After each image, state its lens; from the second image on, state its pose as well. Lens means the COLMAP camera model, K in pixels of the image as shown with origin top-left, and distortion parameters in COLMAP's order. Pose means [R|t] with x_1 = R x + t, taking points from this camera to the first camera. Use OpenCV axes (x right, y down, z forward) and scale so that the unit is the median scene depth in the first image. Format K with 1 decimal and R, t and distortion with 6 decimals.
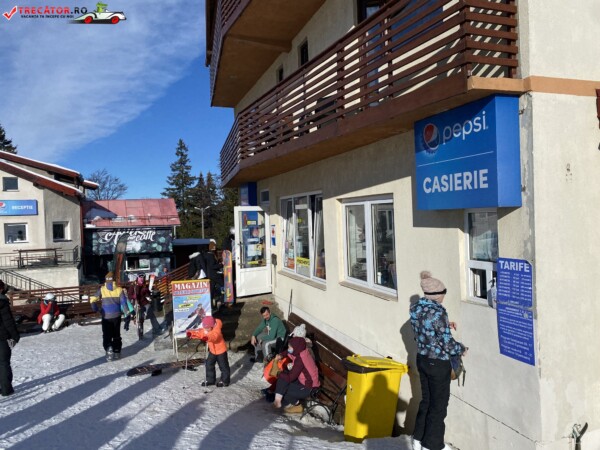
lens RADIAL K [[444.3, 0, 301.8], [0, 444.3, 221.2], [0, 0, 1]] dist [0.040493, -0.035381]
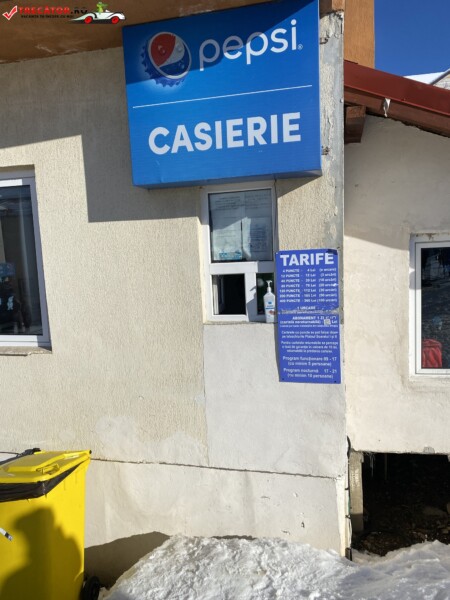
lens RADIAL K [[444.3, 0, 214.2], [0, 444.3, 293.8], [0, 0, 1]] dist [0.040493, -0.035381]
pose [[0.554419, -0.072108, 0.829108, -0.215685], [0.032864, 0.997359, 0.064765, 0.100130], [-0.831589, -0.008659, 0.555325, 0.688504]]
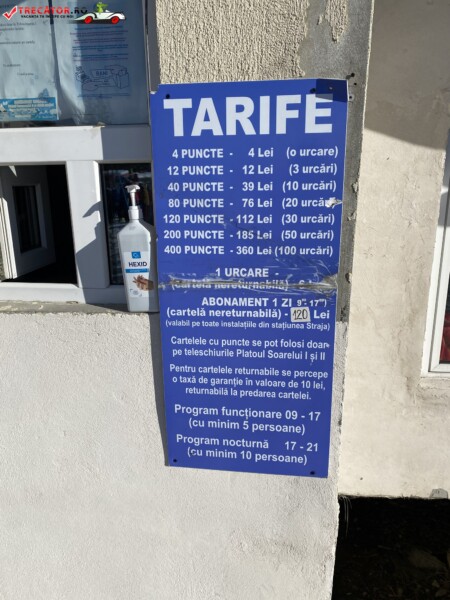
lens RADIAL K [[444.3, 0, 227.3], [0, 444.3, 301.2], [0, 0, 1]] dist [0.040493, -0.035381]
pose [[0.436550, -0.203527, 0.876356, 0.240254], [-0.000426, 0.974029, 0.226424, 0.134865], [-0.899680, -0.099219, 0.425126, 0.865677]]
